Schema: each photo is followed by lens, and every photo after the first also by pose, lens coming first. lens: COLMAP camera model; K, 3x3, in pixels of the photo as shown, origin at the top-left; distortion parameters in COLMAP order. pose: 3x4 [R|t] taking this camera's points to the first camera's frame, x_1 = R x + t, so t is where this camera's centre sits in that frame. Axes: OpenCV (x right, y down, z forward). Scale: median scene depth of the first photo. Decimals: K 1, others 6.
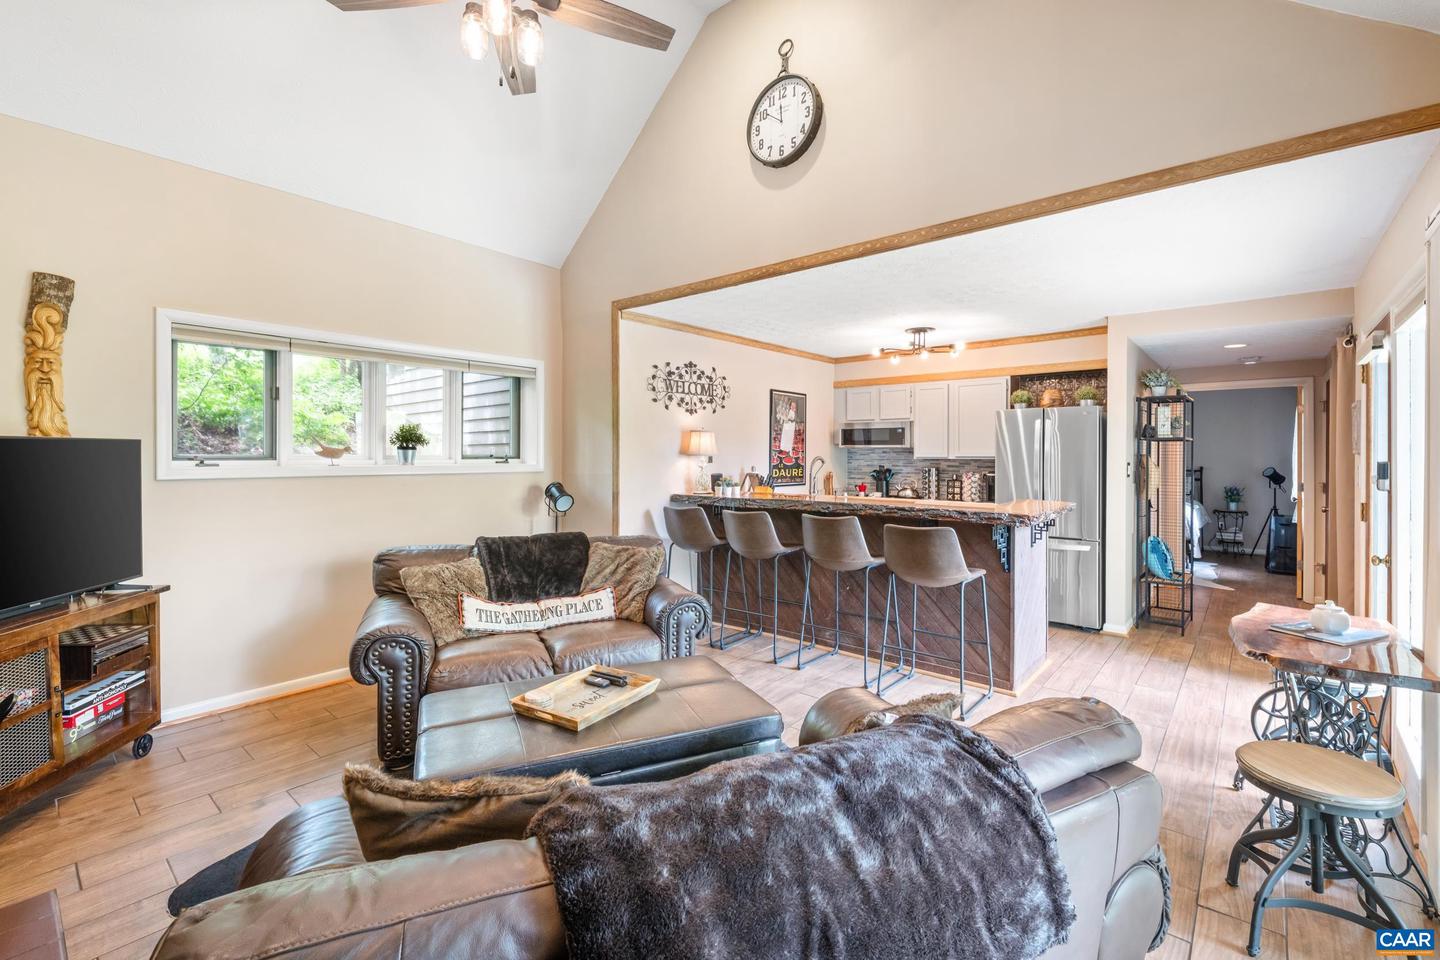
lens RADIAL K [[619.4, 0, 719.3], [0, 619.4, 466.7], [0, 0, 1]] dist [0.033731, -0.007739]
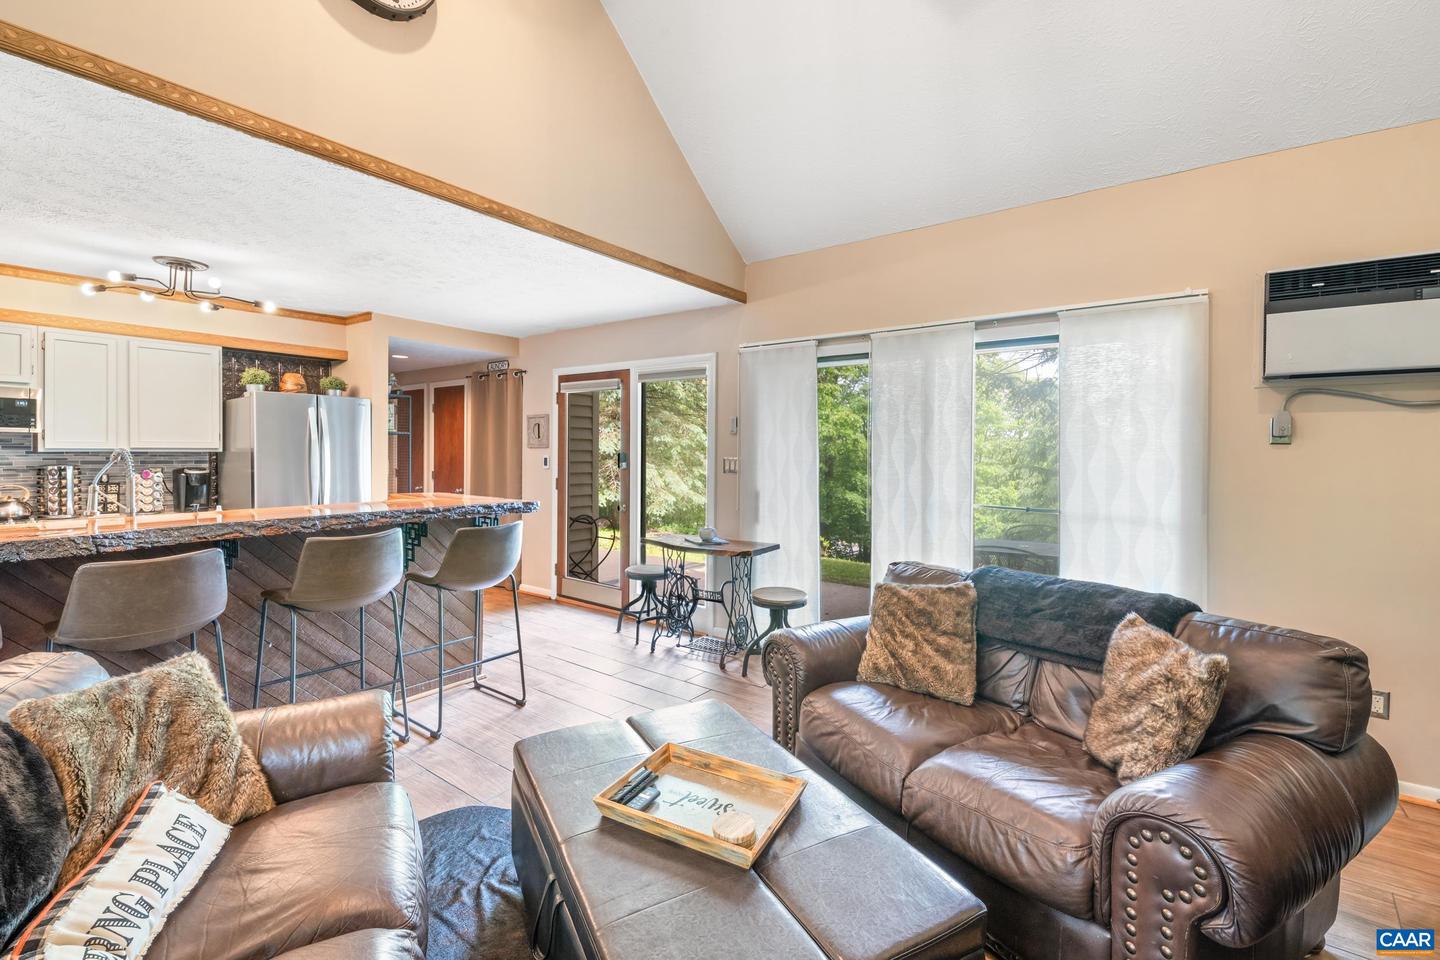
lens RADIAL K [[619.4, 0, 703.4], [0, 619.4, 449.9], [0, 0, 1]] dist [0.033731, -0.007739]
pose [[-0.038302, -0.001109, 0.999266, -0.403000], [0.016243, 0.999867, 0.001733, -0.005996], [-0.999134, 0.016297, -0.038278, 0.462247]]
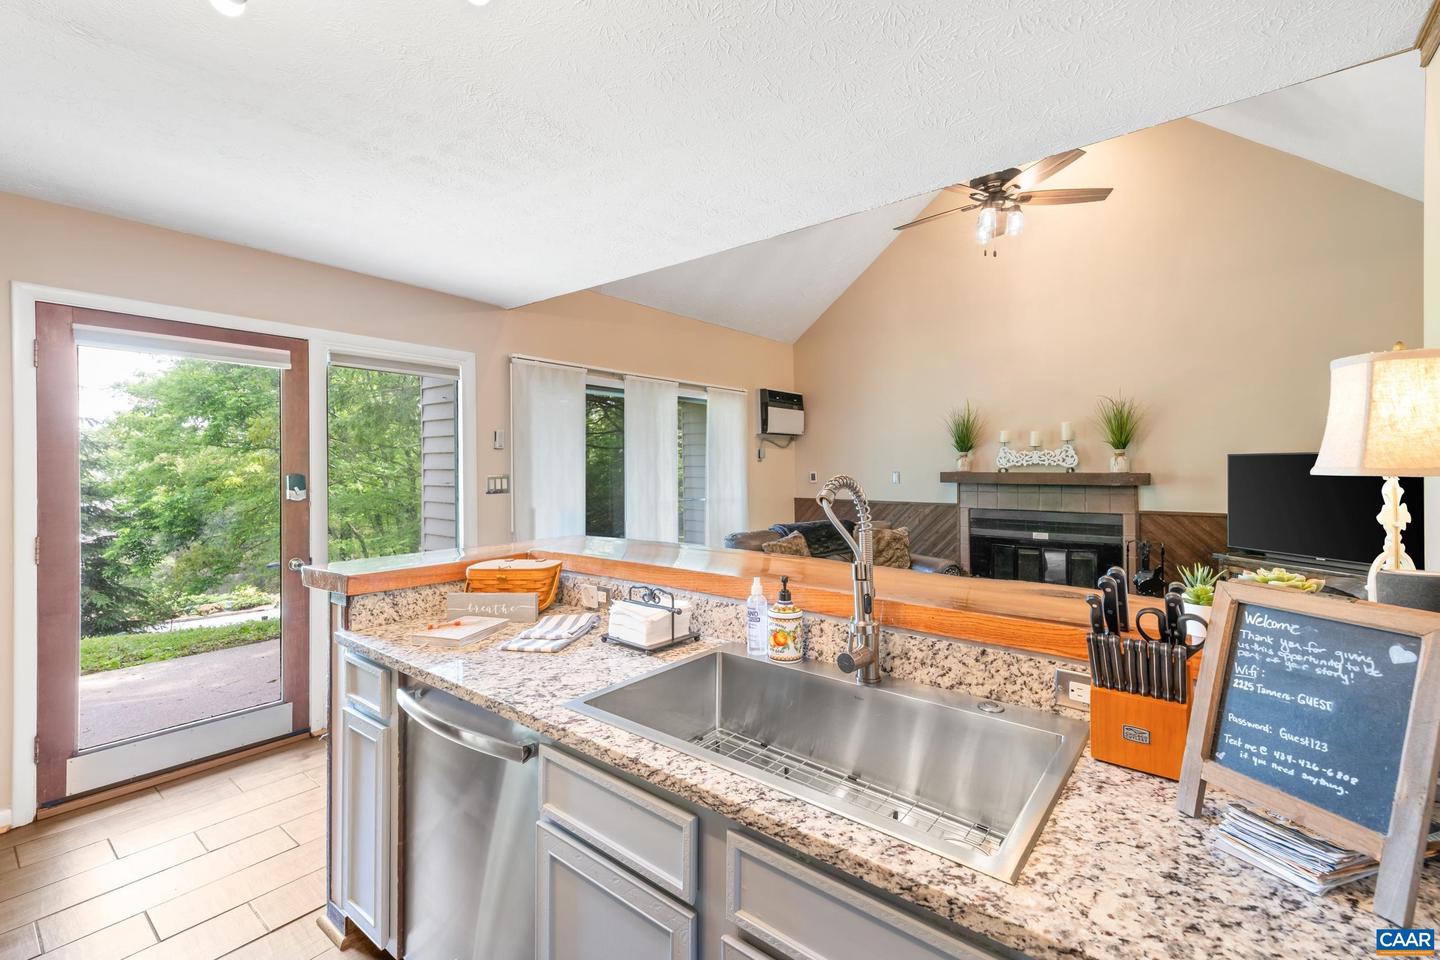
lens RADIAL K [[619.4, 0, 714.9], [0, 619.4, 476.7], [0, 0, 1]] dist [0.033731, -0.007739]
pose [[-0.999937, 0.003346, -0.010746, 0.193152], [0.002861, 0.998989, 0.044874, -0.026215], [0.010886, 0.044841, -0.998935, 1.174306]]
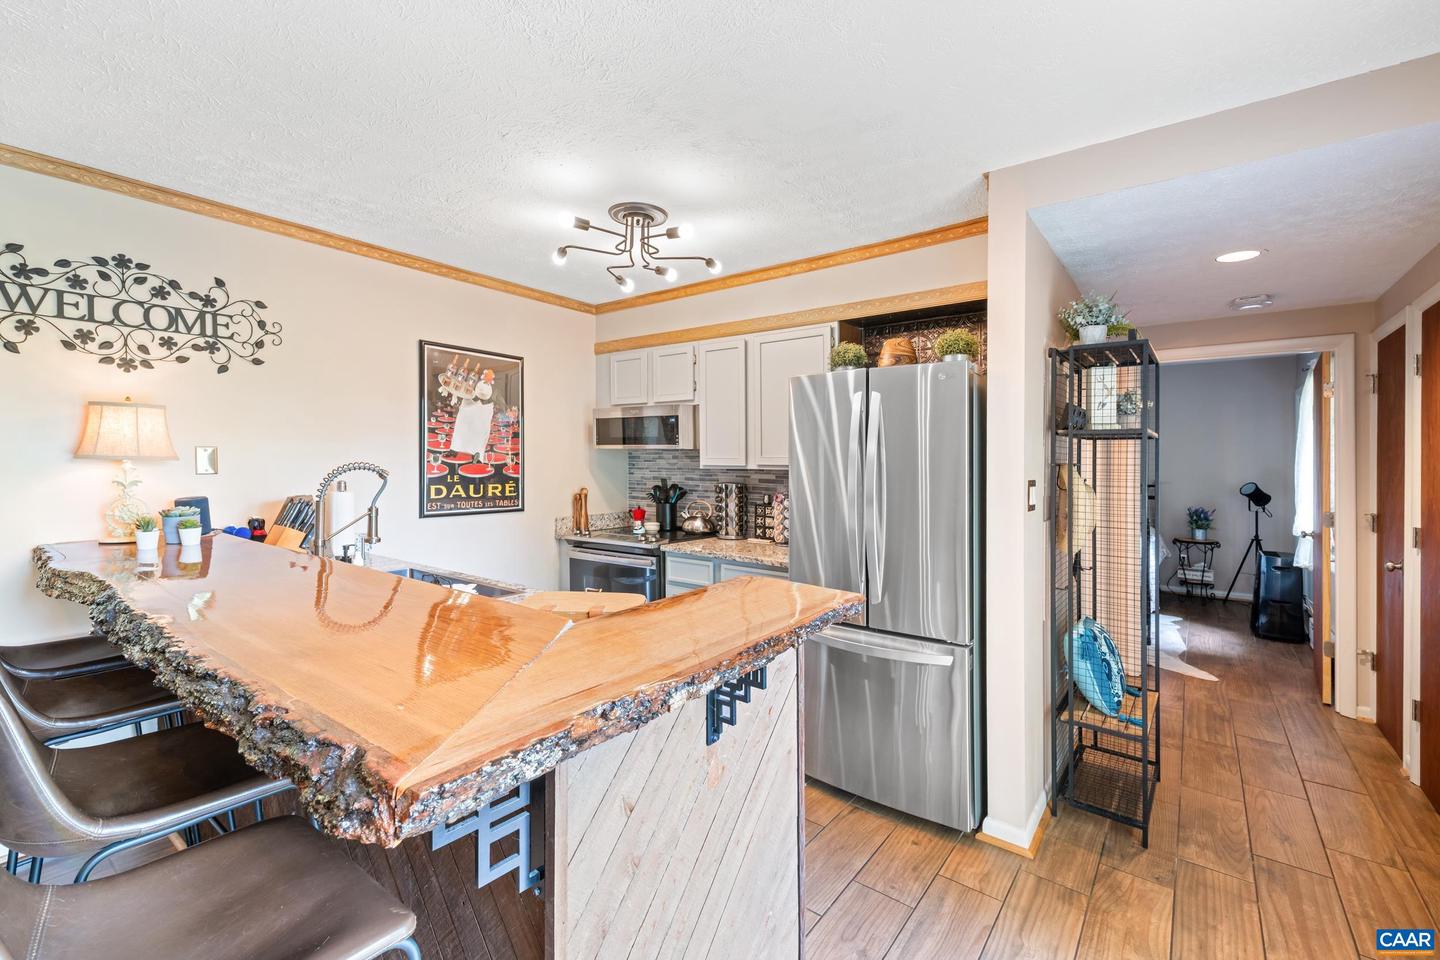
lens RADIAL K [[619.4, 0, 704.6], [0, 619.4, 463.4], [0, 0, 1]] dist [0.033731, -0.007739]
pose [[0.999200, 0.007634, 0.039251, 0.358683], [-0.007031, 0.999855, -0.015484, -0.009966], [-0.039363, 0.015195, 0.999109, 0.497625]]
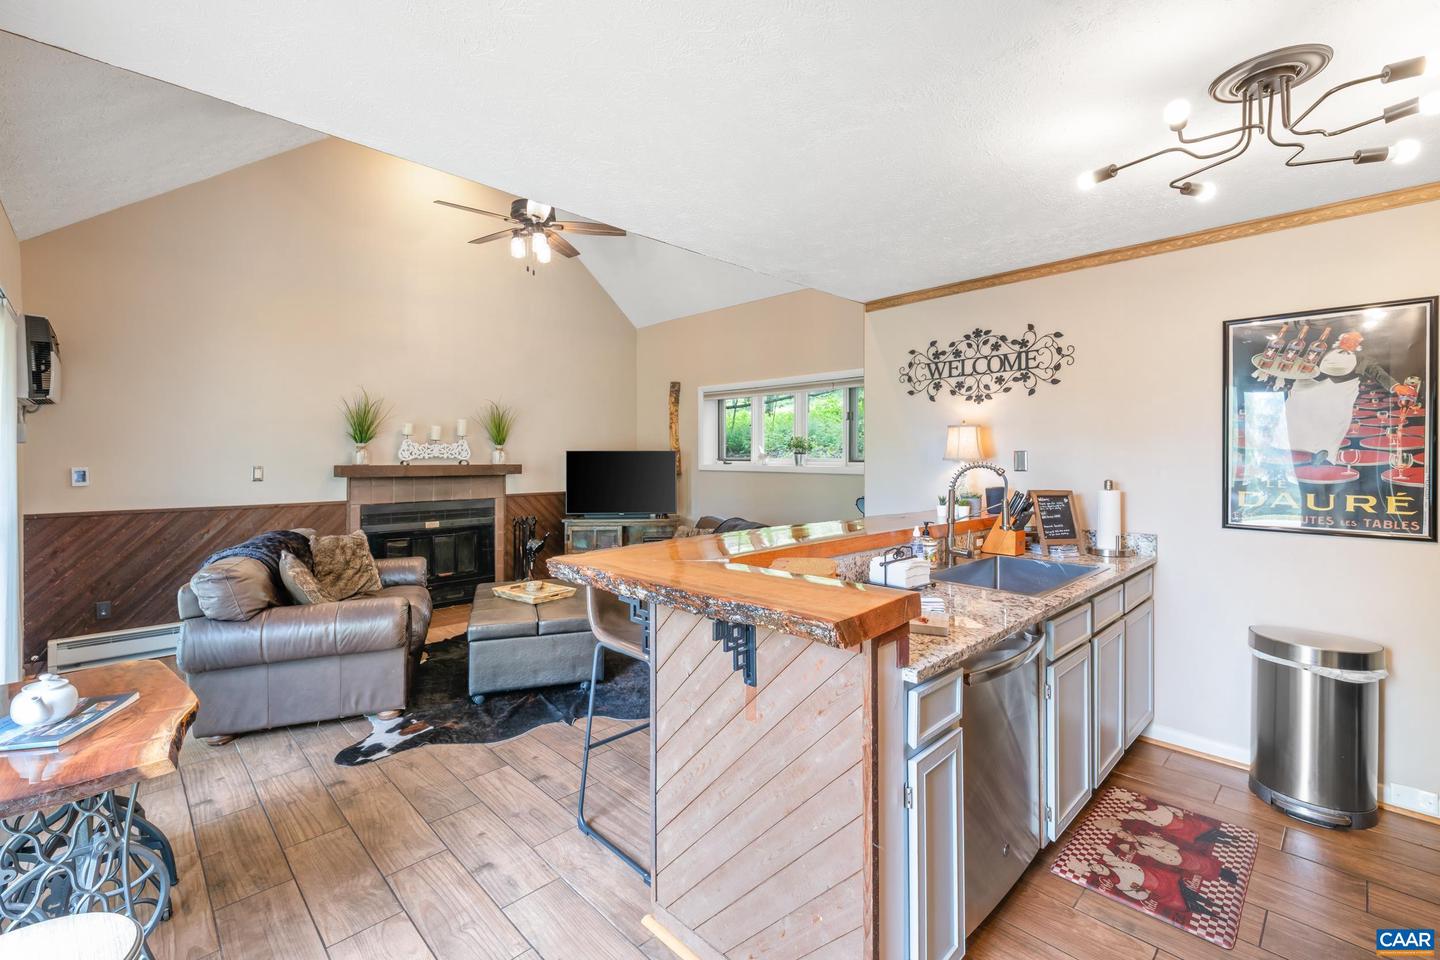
lens RADIAL K [[619.4, 0, 722.8], [0, 619.4, 473.5], [0, 0, 1]] dist [0.033731, -0.007739]
pose [[-0.088313, 0.022689, -0.995834, 0.685589], [-0.027148, 0.999314, 0.025176, -0.011542], [0.995723, 0.029259, -0.087637, 0.749809]]
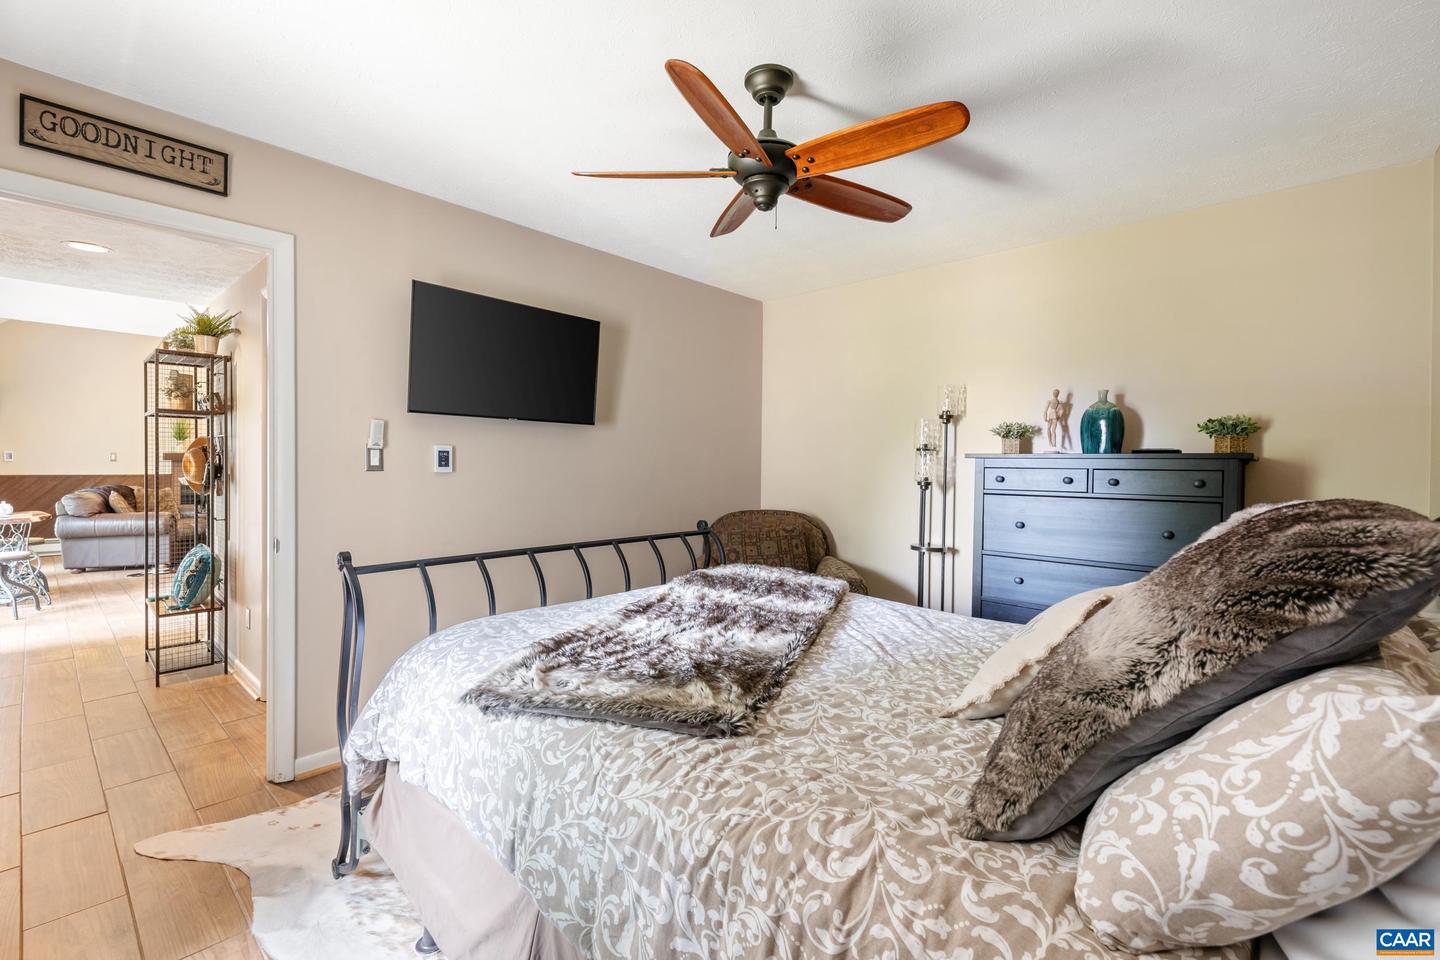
lens RADIAL K [[619.4, 0, 720.5], [0, 619.4, 467.9], [0, 0, 1]] dist [0.033731, -0.007739]
pose [[-0.031179, 0.008035, -0.999482, 1.441161], [-0.031052, 0.999477, 0.009003, -0.006464], [0.999031, 0.031317, -0.030913, 1.632118]]
